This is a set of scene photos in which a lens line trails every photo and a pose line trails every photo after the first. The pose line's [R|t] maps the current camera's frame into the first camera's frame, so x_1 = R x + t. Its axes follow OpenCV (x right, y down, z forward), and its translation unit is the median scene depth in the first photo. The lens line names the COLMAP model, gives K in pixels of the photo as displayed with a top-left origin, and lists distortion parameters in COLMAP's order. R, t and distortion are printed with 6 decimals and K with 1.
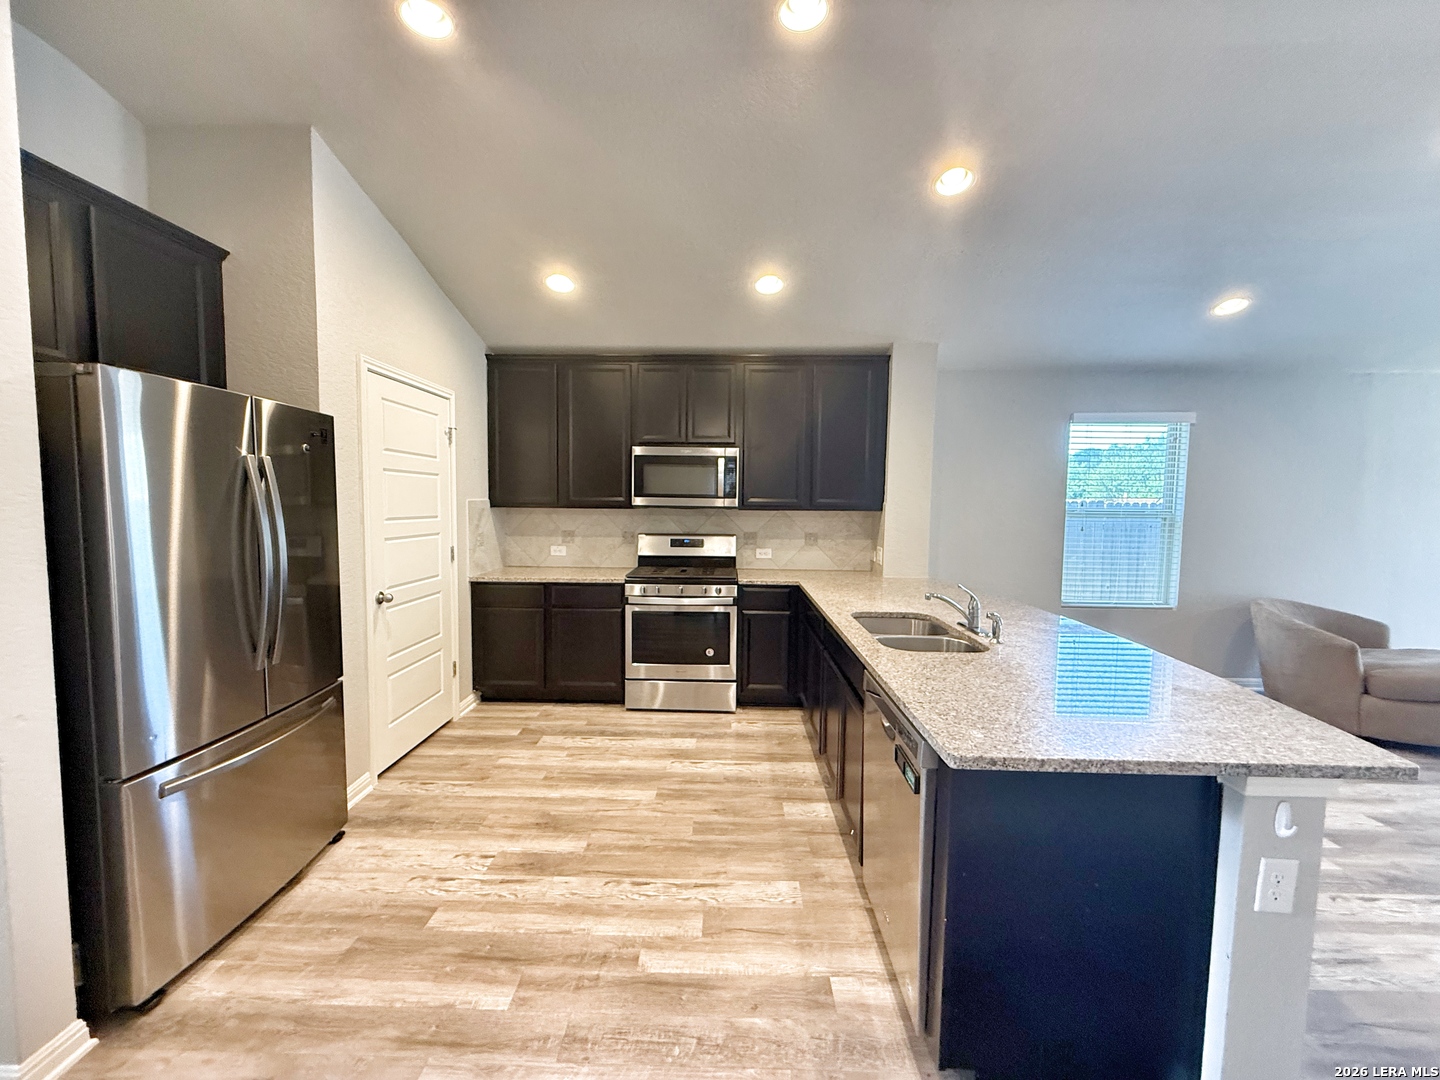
lens RADIAL K [[575.8, 0, 714.7], [0, 575.8, 538.6], [0, 0, 1]] dist [0.000132, 0.000241]
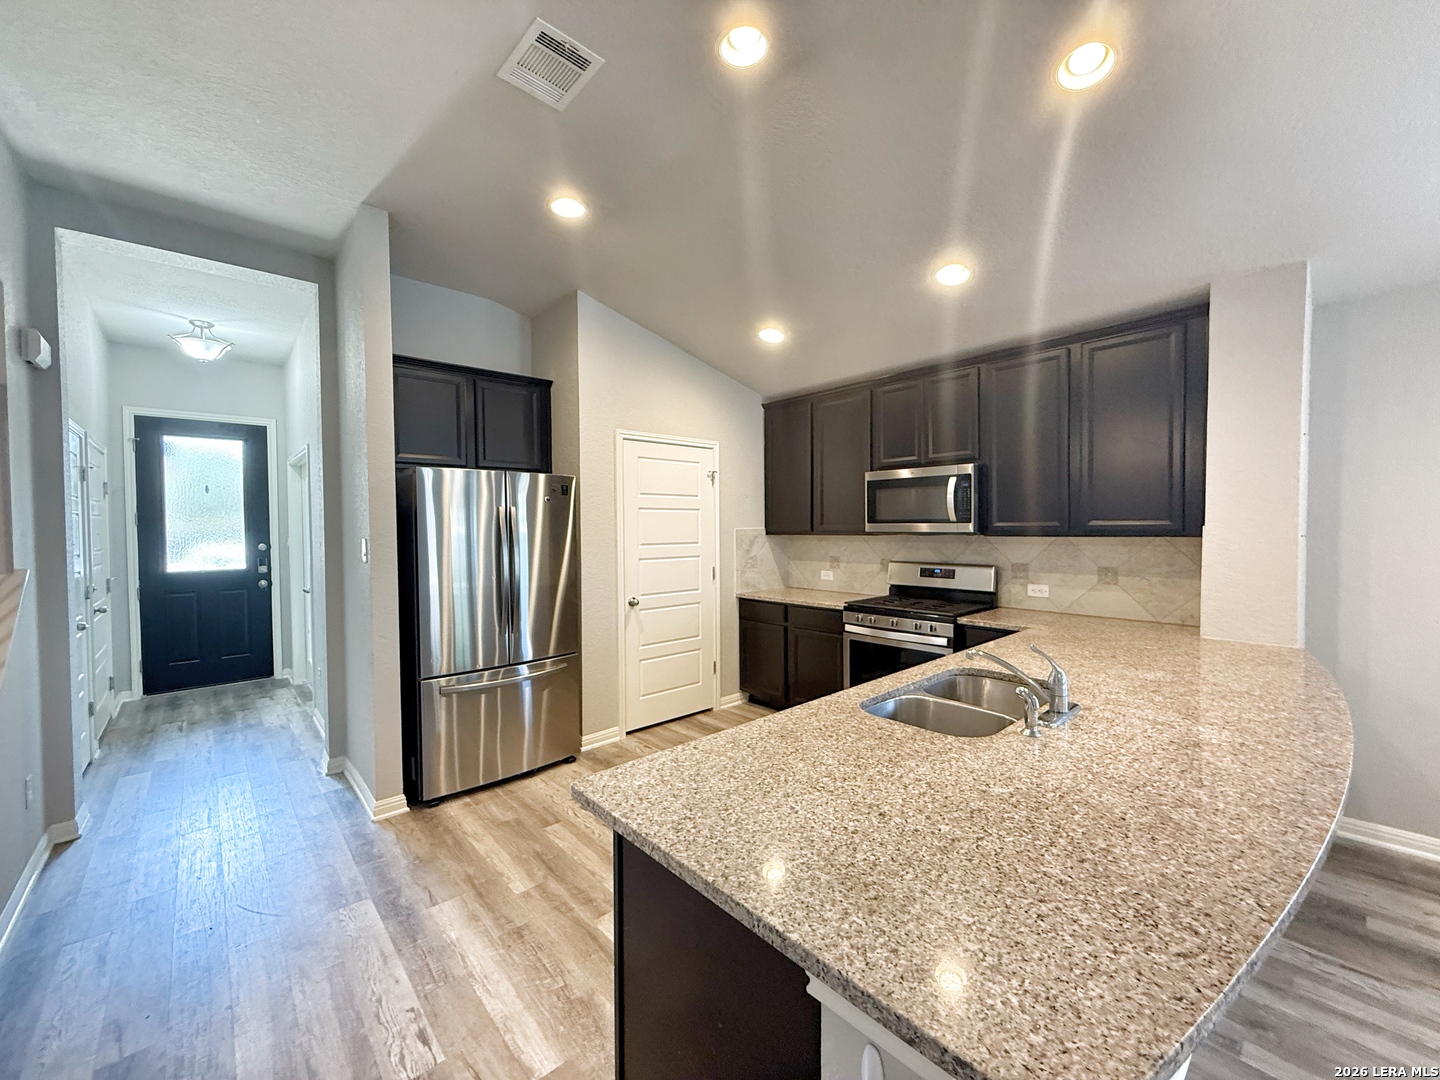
lens RADIAL K [[575.8, 0, 714.7], [0, 575.8, 538.6], [0, 0, 1]] dist [0.000132, 0.000241]
pose [[0.681942, -0.000611, -0.731406, 0.424136], [-0.031232, 0.999063, -0.029955, -0.009555], [0.730739, 0.043271, 0.681284, 0.152532]]
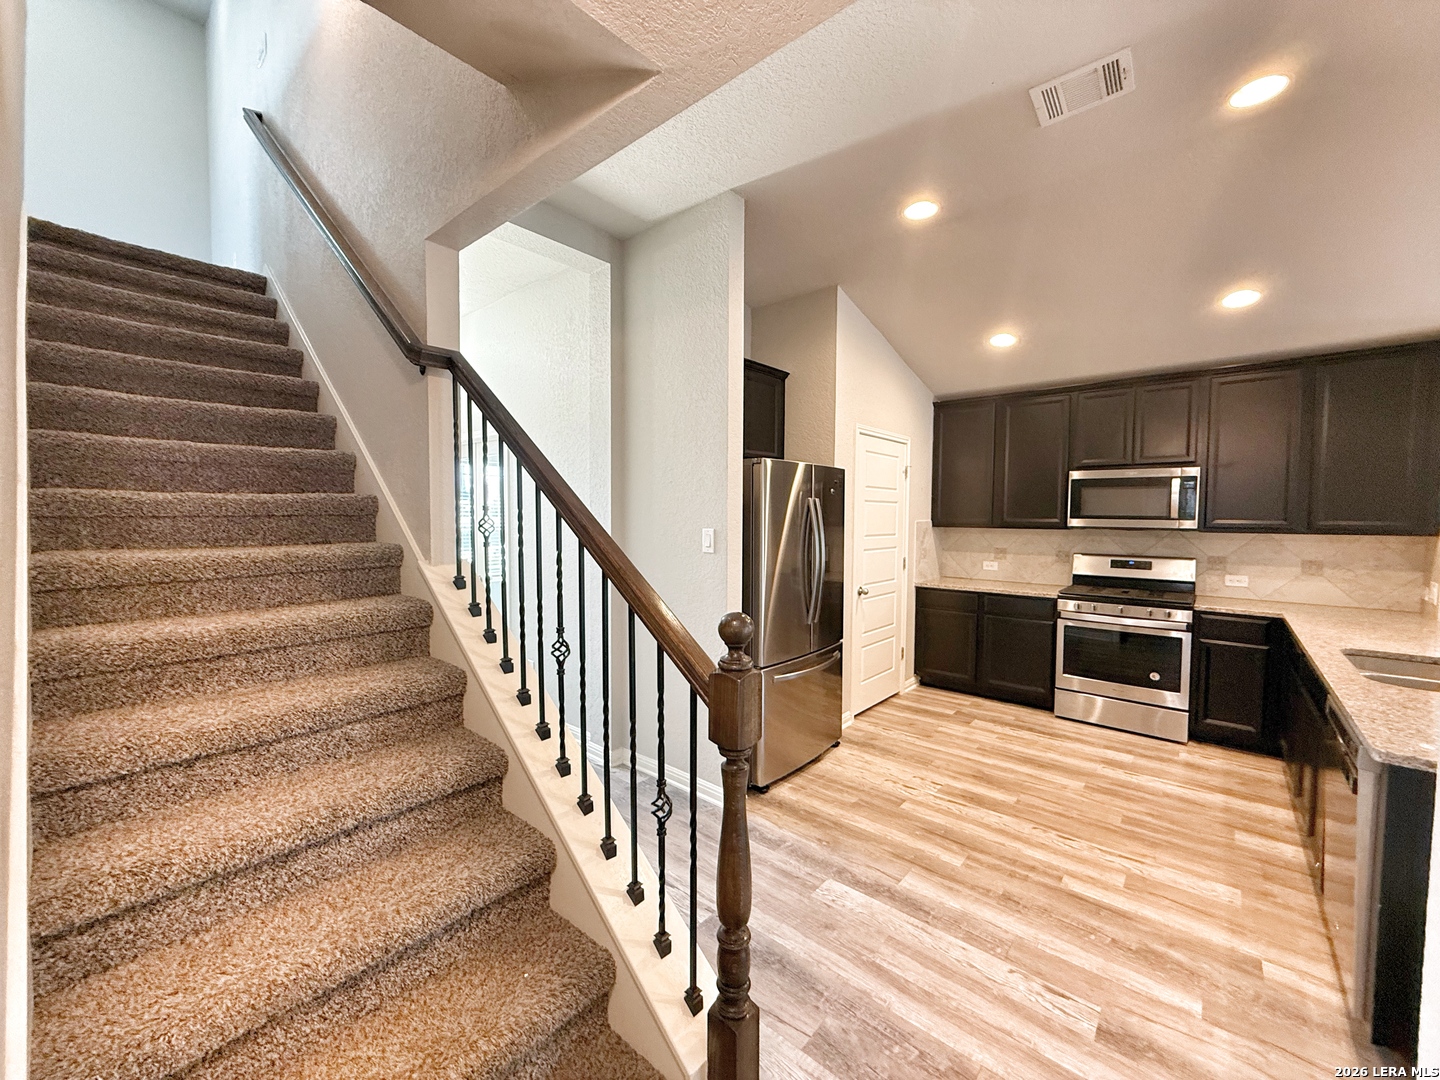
lens RADIAL K [[575.8, 0, 714.7], [0, 575.8, 538.6], [0, 0, 1]] dist [0.000132, 0.000241]
pose [[0.769452, 0.022135, -0.638320, 0.036583], [-0.039495, 0.999136, -0.012962, 0.004602], [0.637482, 0.035184, 0.769662, -0.249675]]
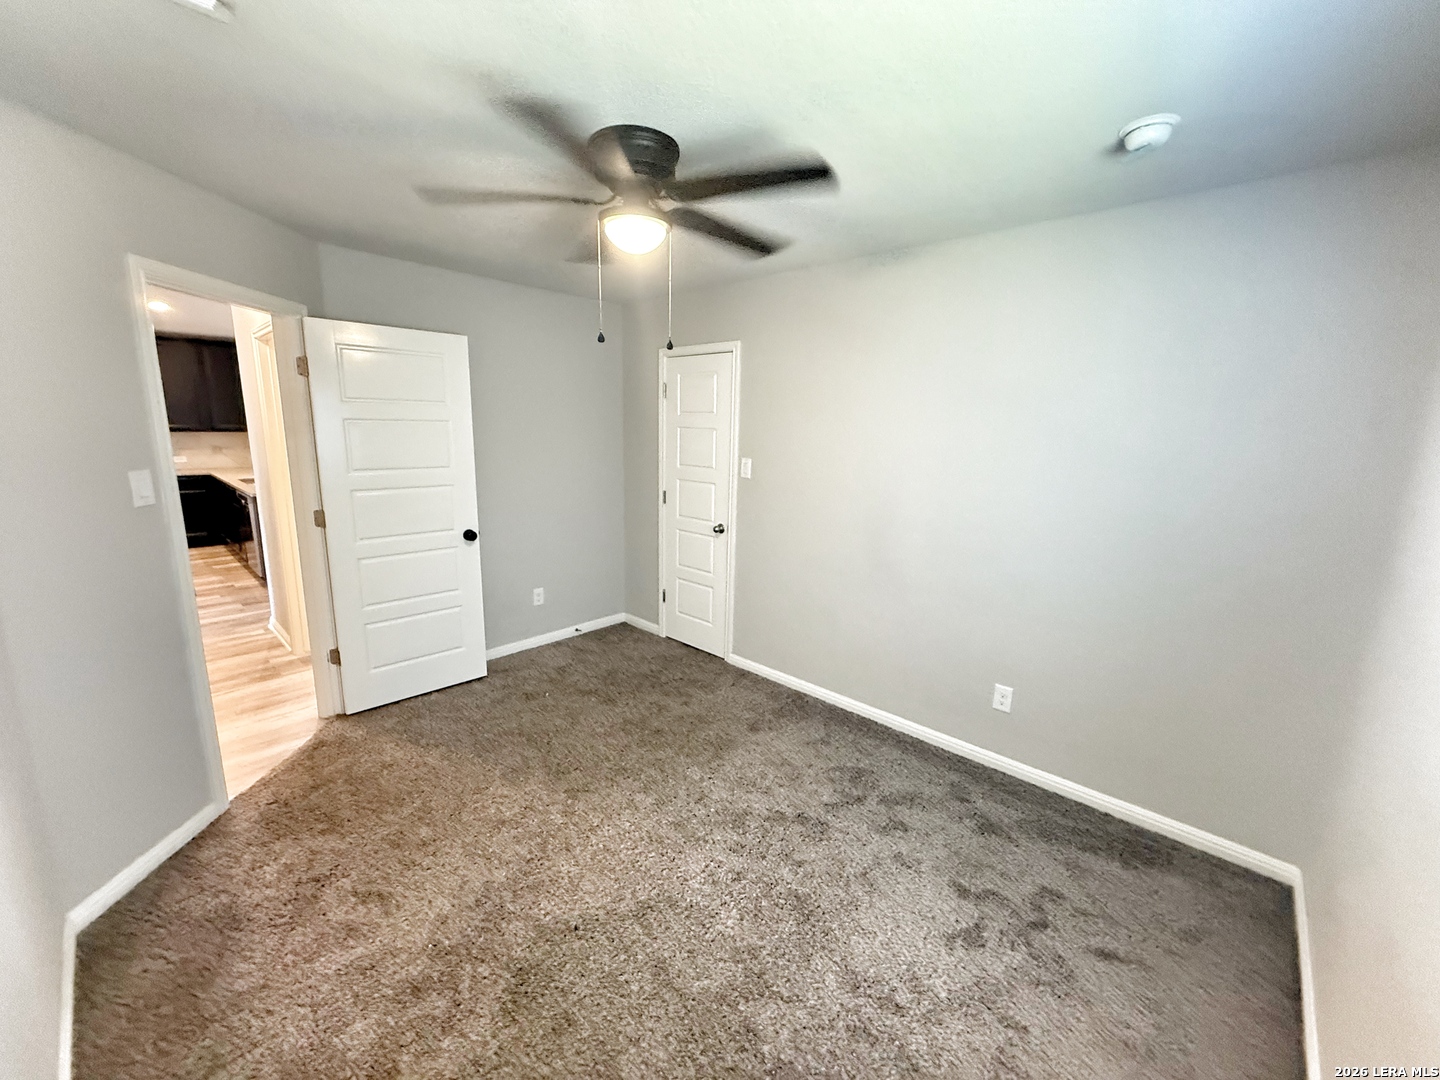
lens RADIAL K [[572.3, 0, 720.0], [0, 572.3, 540.0], [0, 0, 1]] dist [-0.001352, -0.000004]
pose [[0.662223, -0.138673, 0.736363, -0.138313], [0.033643, 0.987237, 0.155663, 0.059471], [-0.748551, -0.078310, 0.658436, -1.363817]]
